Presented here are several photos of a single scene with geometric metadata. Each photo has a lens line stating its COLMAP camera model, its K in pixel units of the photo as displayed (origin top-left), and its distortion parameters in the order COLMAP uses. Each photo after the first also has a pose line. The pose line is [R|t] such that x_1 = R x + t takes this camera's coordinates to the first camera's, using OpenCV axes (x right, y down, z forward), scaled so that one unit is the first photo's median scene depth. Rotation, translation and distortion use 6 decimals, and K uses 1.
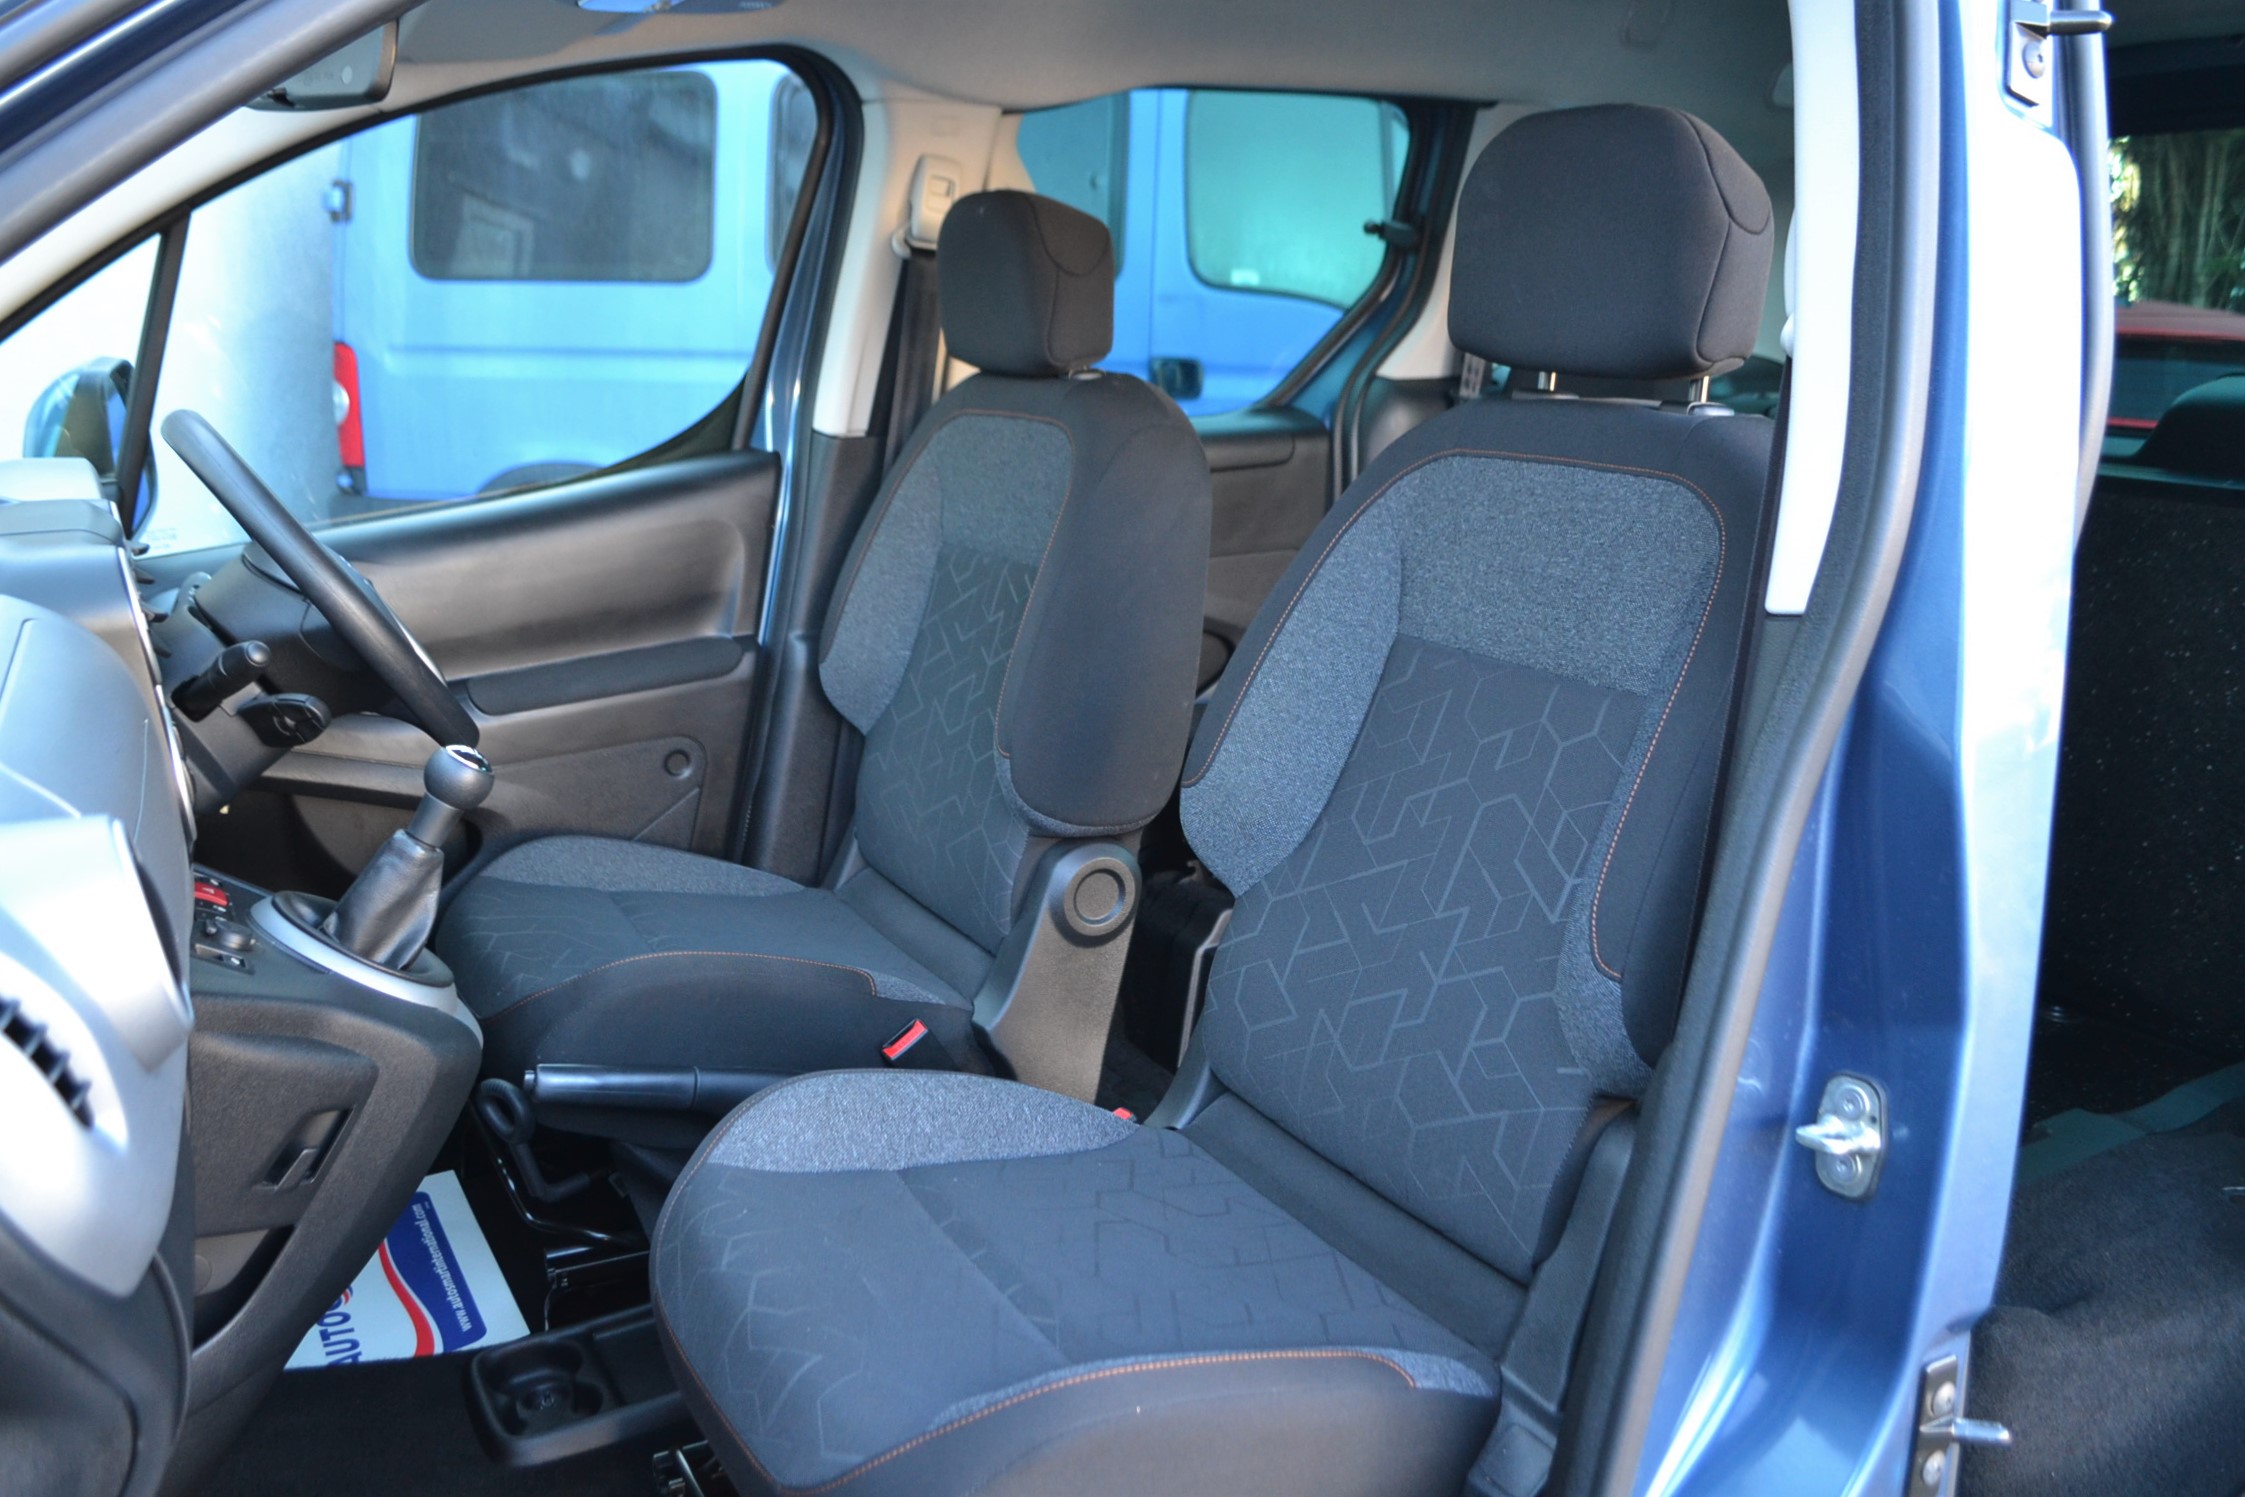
lens RADIAL K [[1829.2, 0, 1147.3], [0, 1829.2, 756.4], [0, 0, 1]] dist [-0.073079, 0.002532]
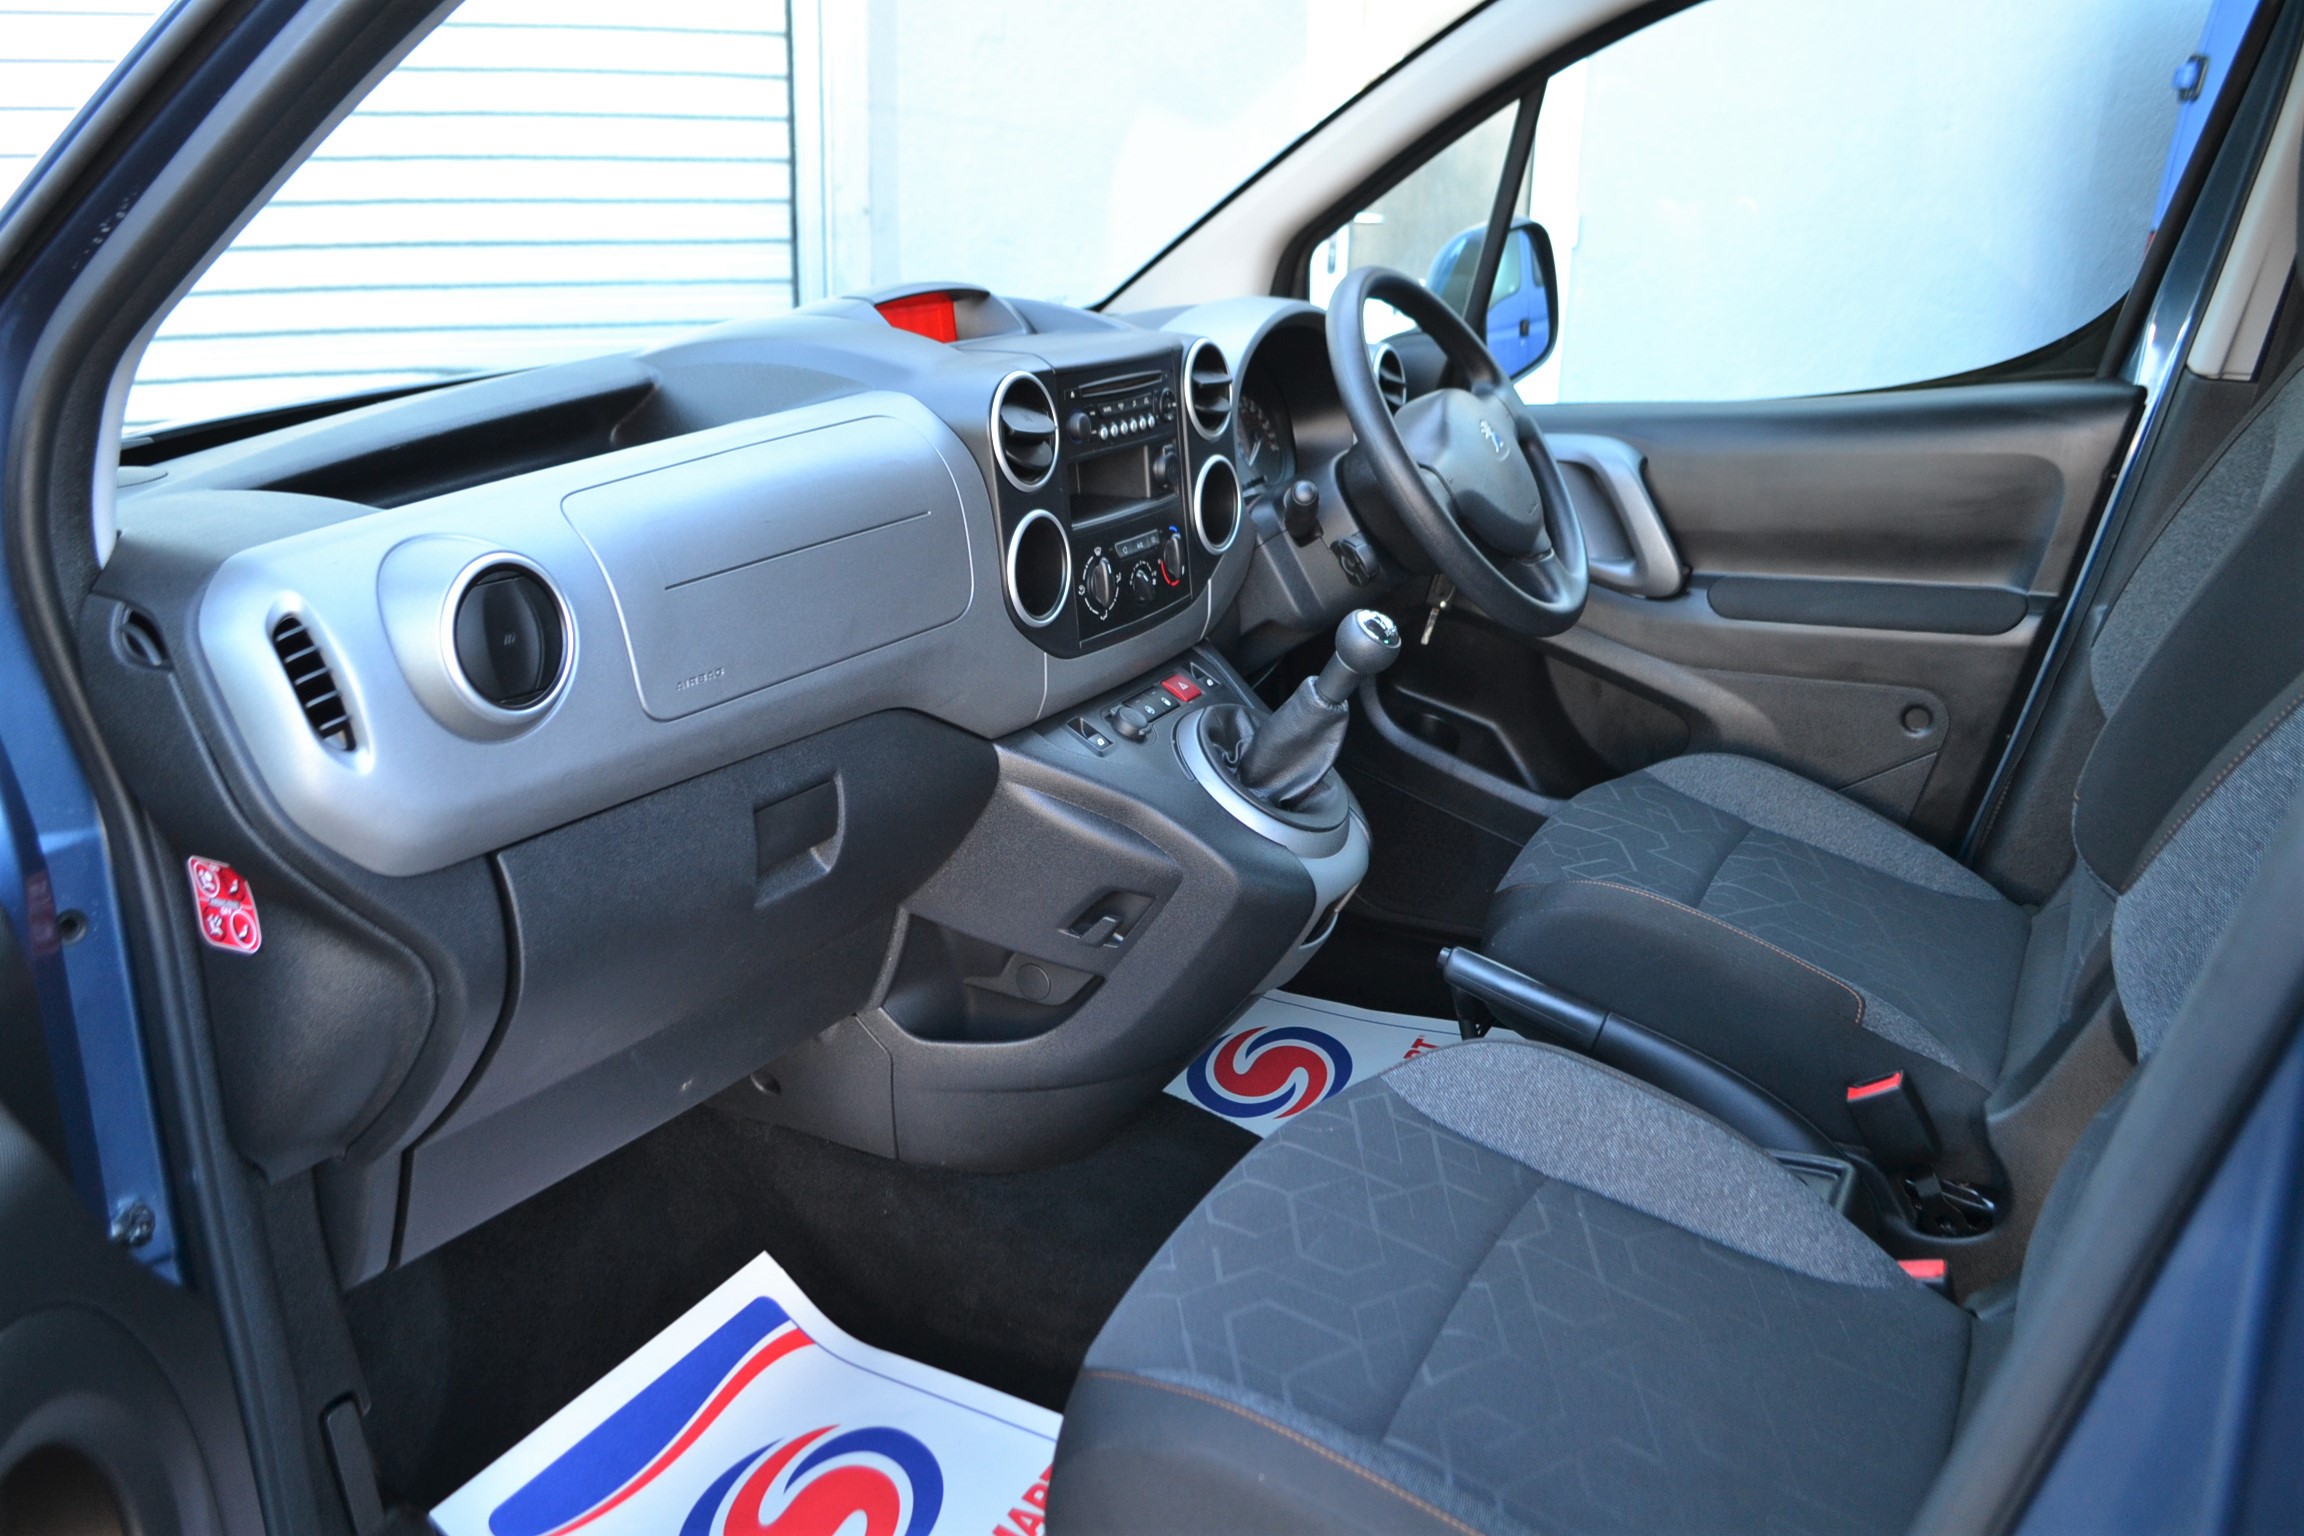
lens RADIAL K [[1824.8, 0, 1109.1], [0, 1824.8, 768.0], [0, 0, 1]] dist [-0.069672, -0.004686]
pose [[0.532510, 0.279880, -0.798812, 0.286114], [-0.222831, 0.956813, 0.186694, -0.058943], [0.816566, 0.078583, 0.571878, 0.212920]]
